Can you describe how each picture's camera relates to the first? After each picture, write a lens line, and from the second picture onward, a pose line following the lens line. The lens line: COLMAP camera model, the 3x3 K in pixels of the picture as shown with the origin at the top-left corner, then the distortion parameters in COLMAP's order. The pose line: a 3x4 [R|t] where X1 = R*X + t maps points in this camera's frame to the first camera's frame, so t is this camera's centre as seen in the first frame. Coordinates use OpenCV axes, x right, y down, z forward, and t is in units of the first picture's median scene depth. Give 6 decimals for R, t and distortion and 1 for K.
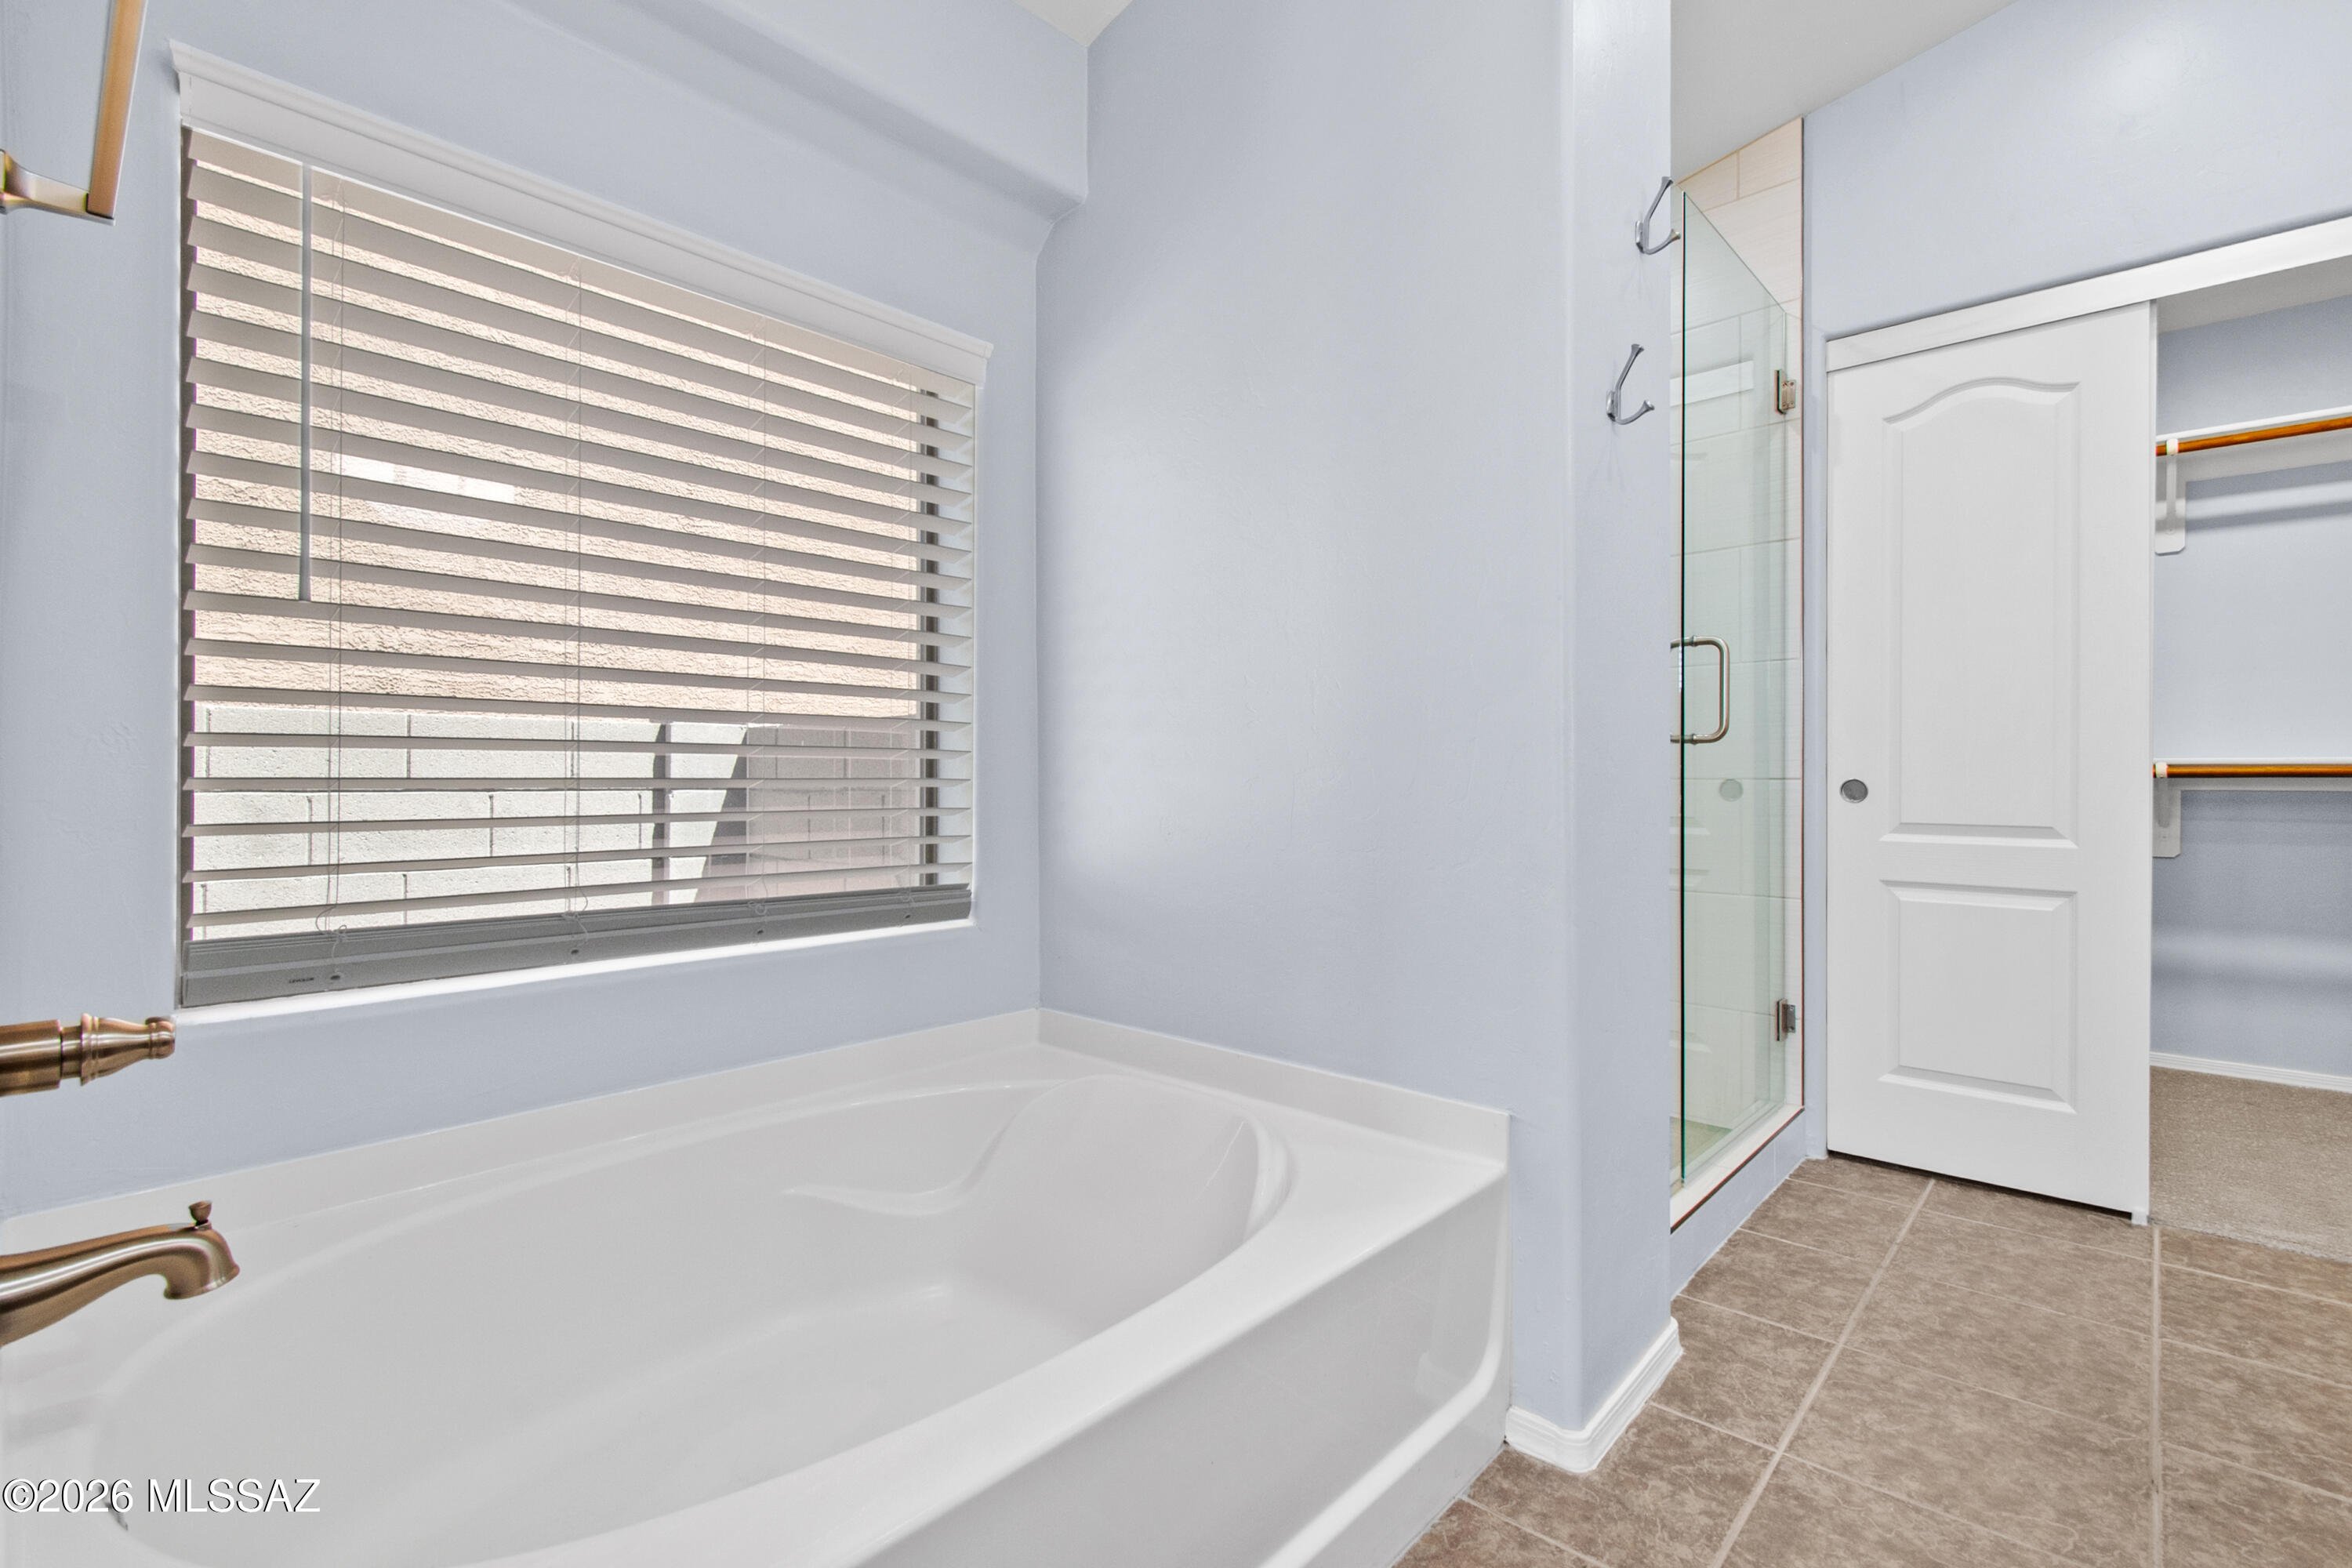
lens RADIAL K [[1074.0, 0, 1176.1], [0, 1074.0, 761.2], [0, 0, 1]] dist [0.004718, -0.002798]
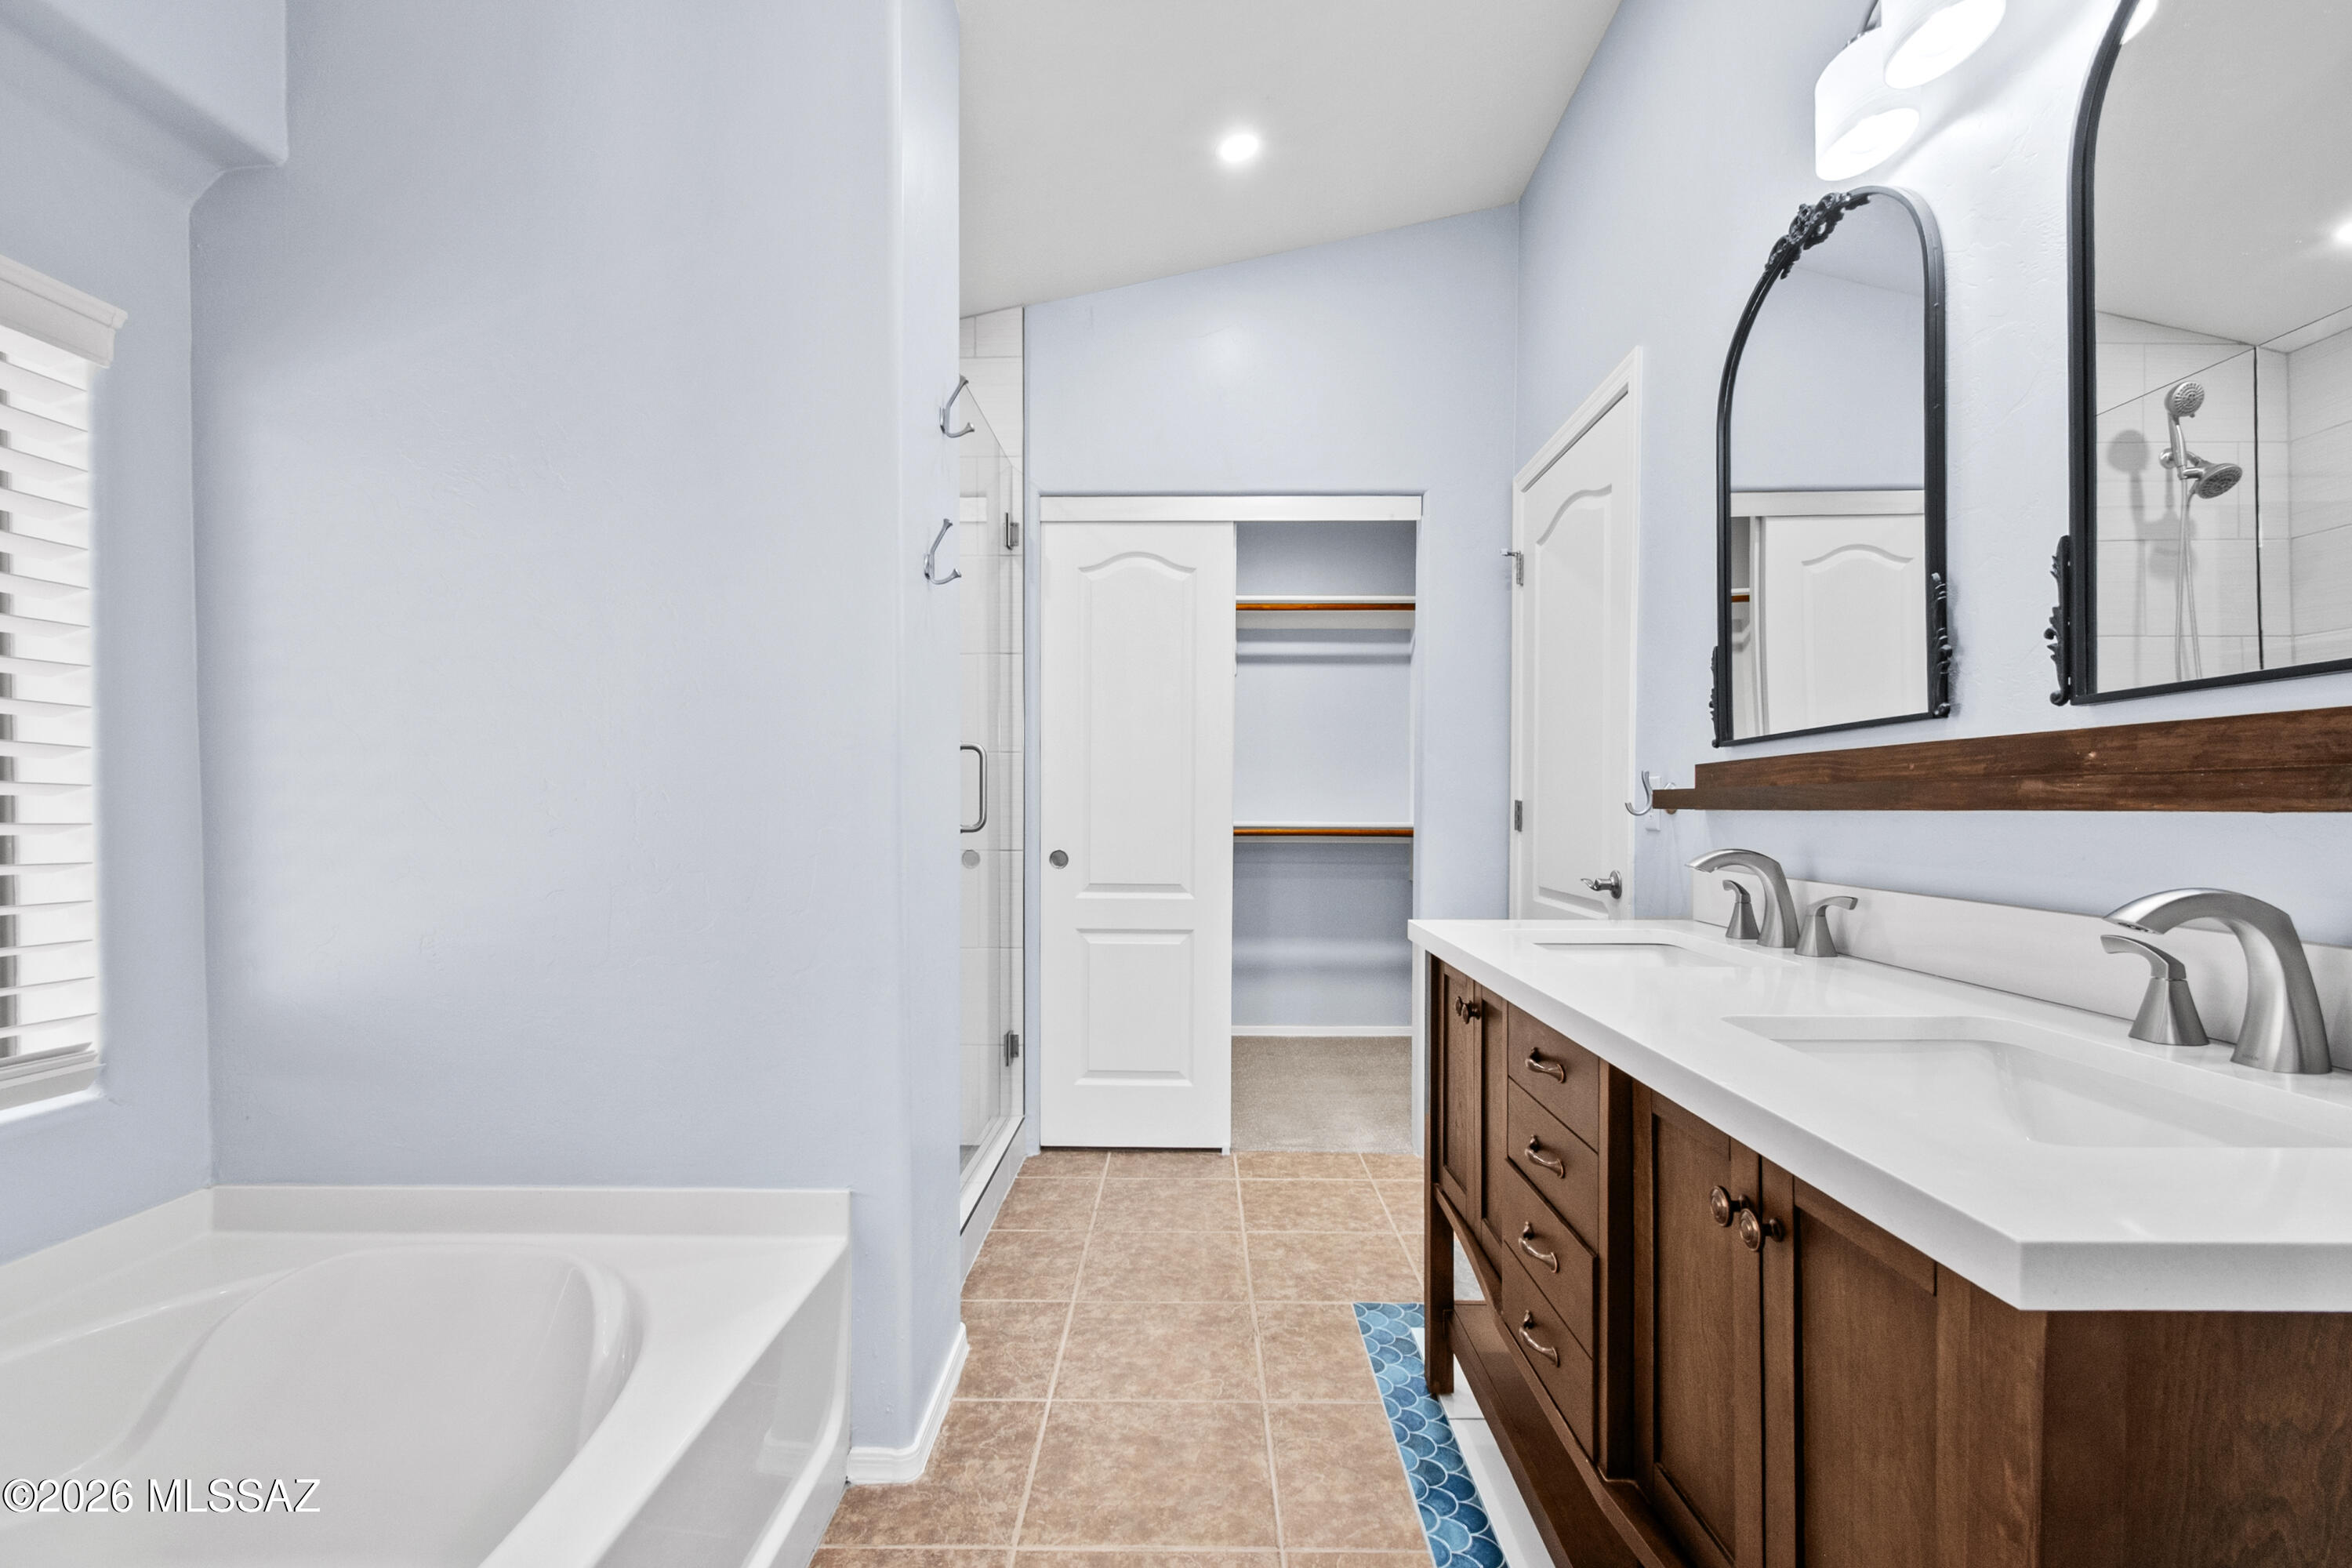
lens RADIAL K [[1074.0, 0, 1176.7], [0, 1074.0, 795.9], [0, 0, 1]] dist [0.004718, -0.002798]
pose [[0.747253, 0.001530, 0.664537, -0.154475], [-0.008873, 0.999931, 0.007675, -0.082697], [-0.664480, -0.011631, 0.747216, -0.055629]]
